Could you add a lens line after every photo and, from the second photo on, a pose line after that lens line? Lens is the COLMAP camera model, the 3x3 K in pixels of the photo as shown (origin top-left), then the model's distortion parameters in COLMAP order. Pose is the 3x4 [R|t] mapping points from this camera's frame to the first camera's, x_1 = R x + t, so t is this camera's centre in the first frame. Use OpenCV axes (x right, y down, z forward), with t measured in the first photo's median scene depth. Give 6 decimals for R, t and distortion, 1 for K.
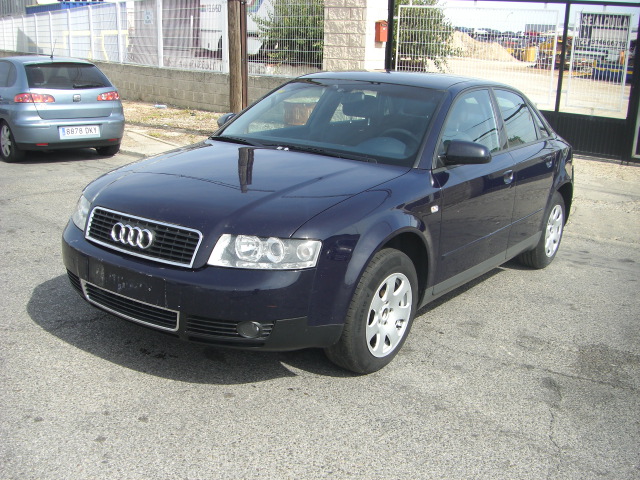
lens RADIAL K [[725.6, 0, 307.0], [0, 725.6, 268.9], [0, 0, 1]] dist [-0.139964, 0.000000]
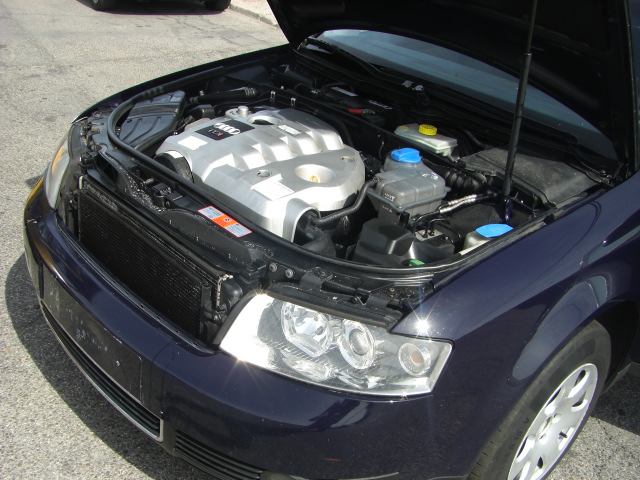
lens RADIAL K [[725.6, 0, 316.1], [0, 725.6, 238.4], [0, 0, 1]] dist [-0.139964, 0.000000]
pose [[0.978486, 0.146946, -0.144818, -0.008070], [-0.121594, 0.977808, 0.170608, -0.141274], [0.166674, -0.149328, 0.974639, 0.425649]]
